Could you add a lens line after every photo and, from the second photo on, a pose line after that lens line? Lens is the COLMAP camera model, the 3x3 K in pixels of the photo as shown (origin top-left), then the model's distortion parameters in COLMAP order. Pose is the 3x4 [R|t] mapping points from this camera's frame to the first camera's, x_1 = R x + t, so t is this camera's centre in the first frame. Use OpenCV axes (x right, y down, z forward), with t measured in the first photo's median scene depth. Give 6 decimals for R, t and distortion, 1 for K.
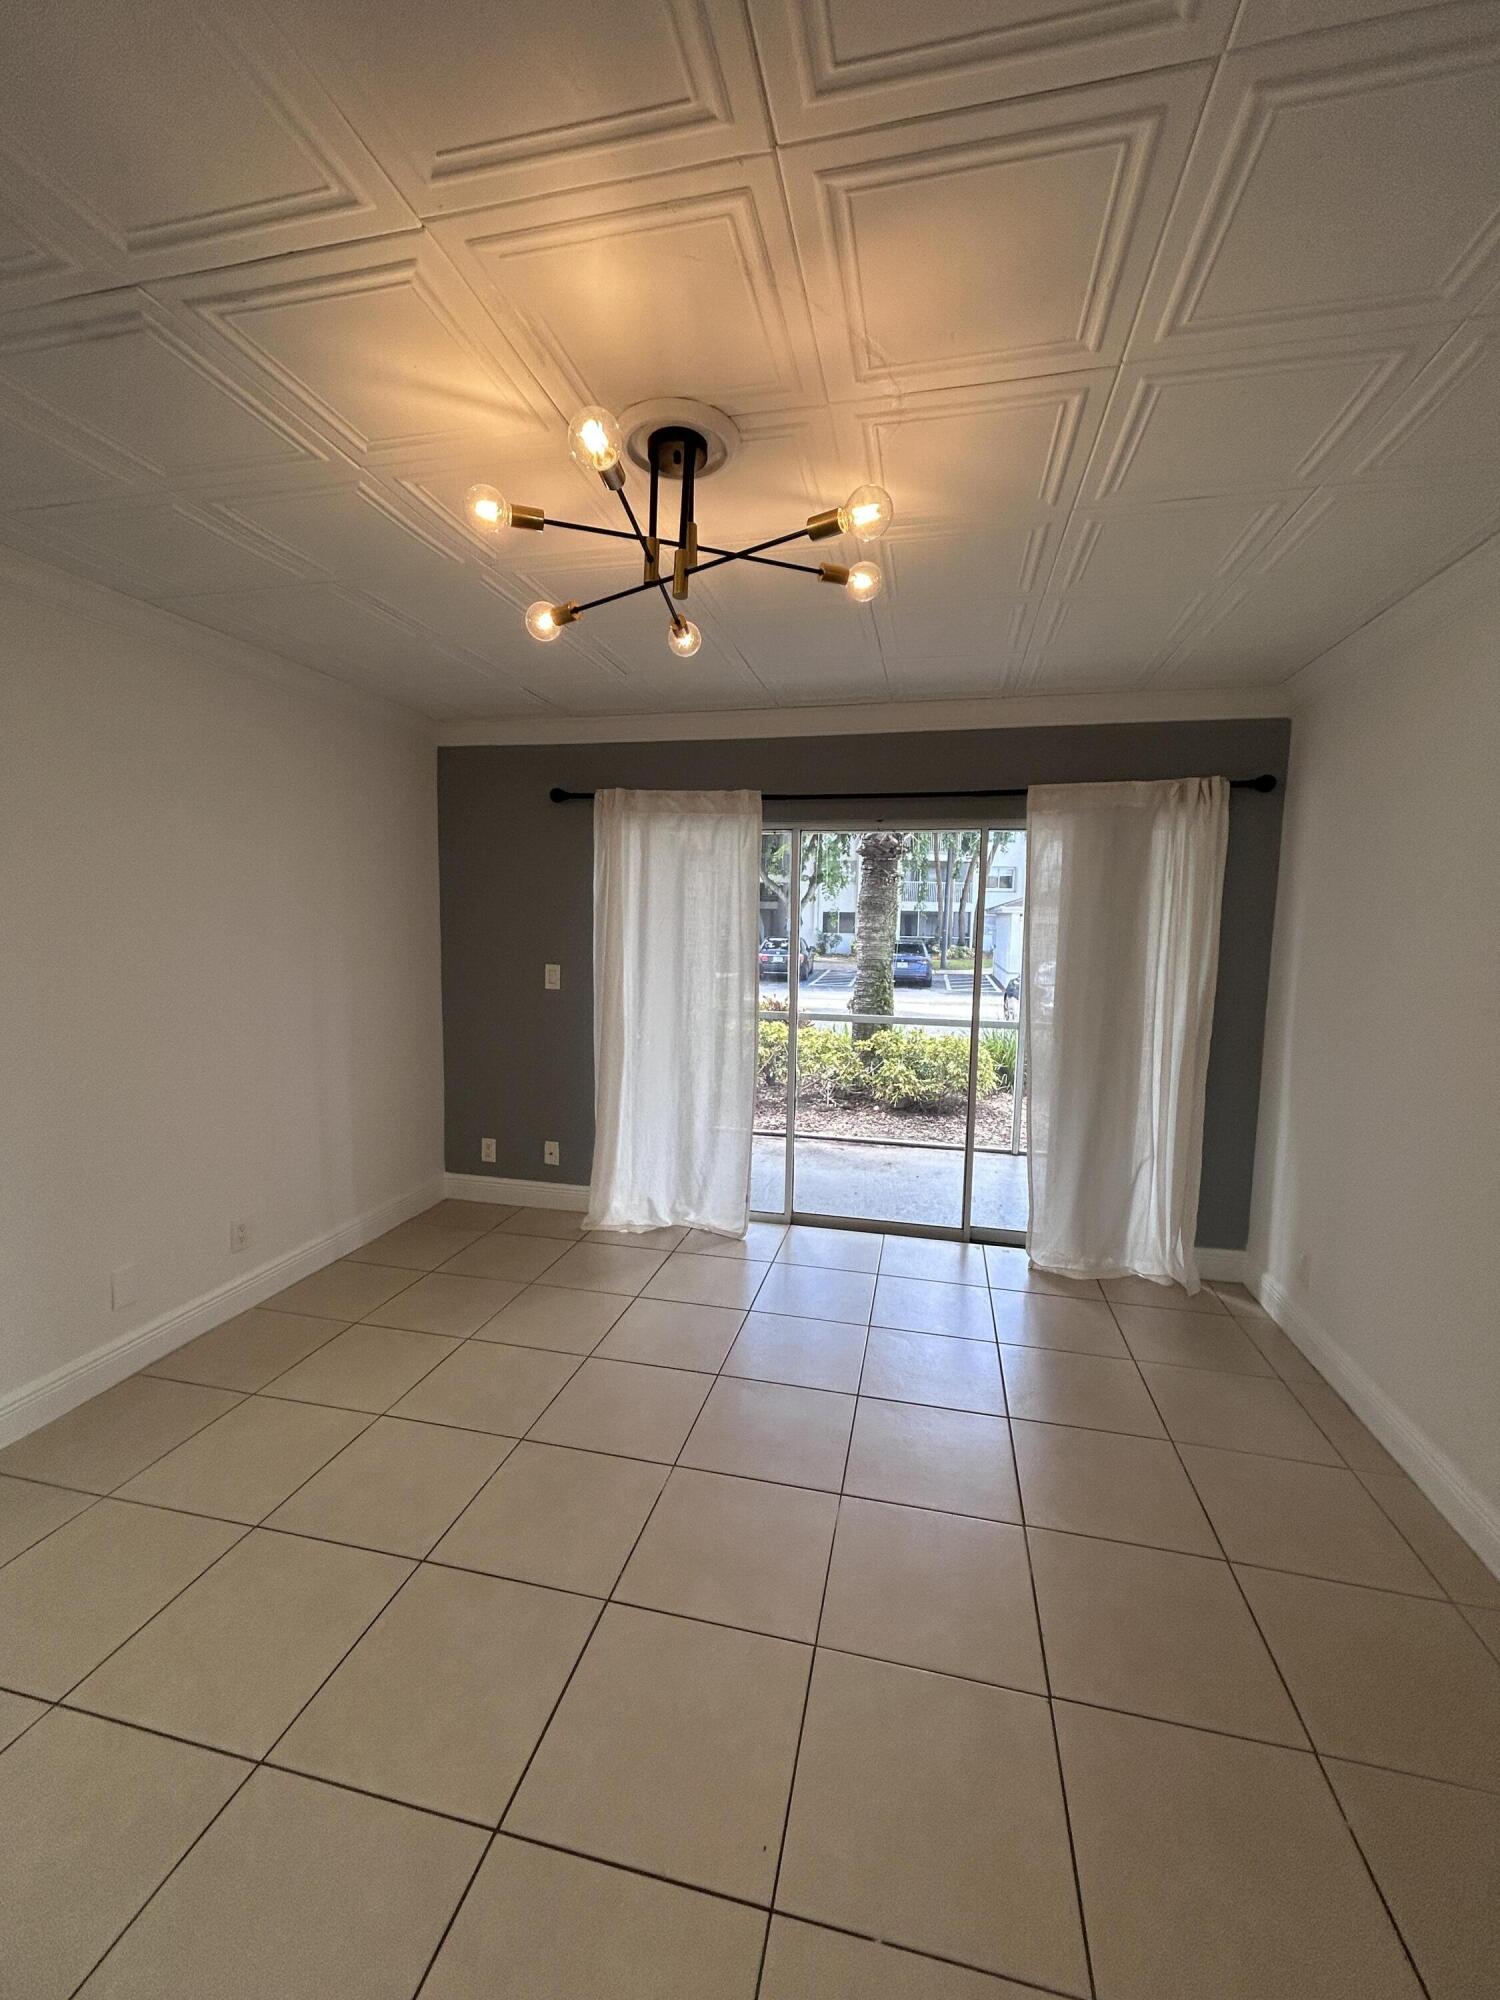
lens RADIAL K [[811.5, 0, 747.0], [0, 811.5, 996.9], [0, 0, 1]] dist [-0.000254, -0.000503]
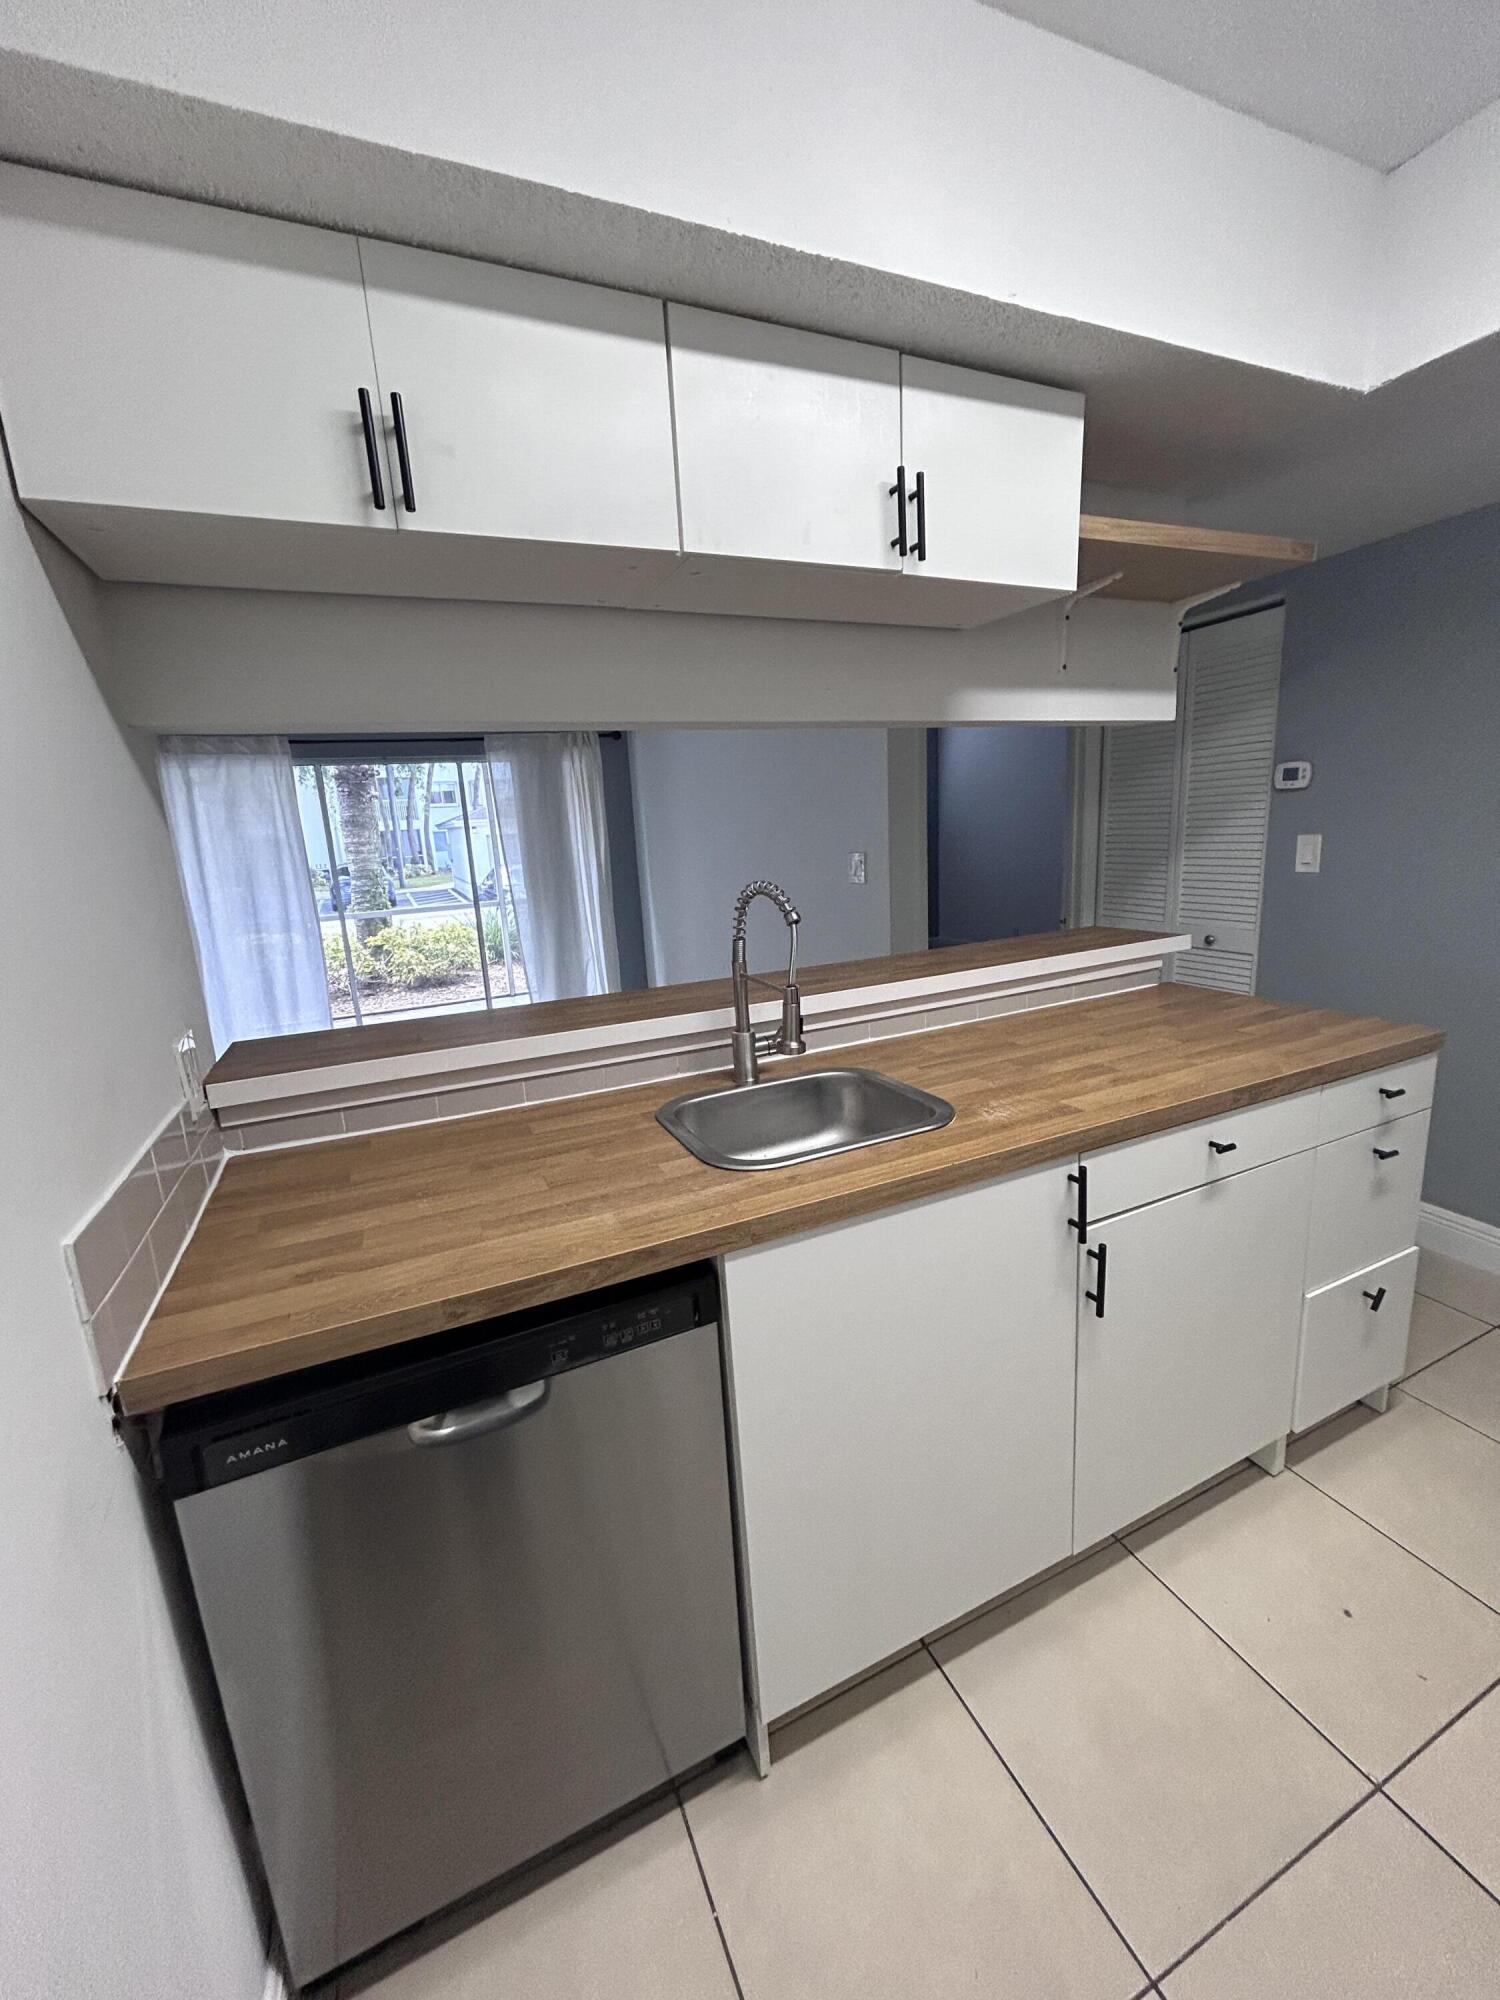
lens RADIAL K [[811.5, 0, 752.0], [0, 811.5, 1003.9], [0, 0, 1]] dist [-0.000254, -0.000503]
pose [[0.790280, -0.195448, 0.580739, -0.121474], [0.130158, 0.979681, 0.152591, 0.037503], [-0.598762, -0.045002, 0.799662, -0.279350]]
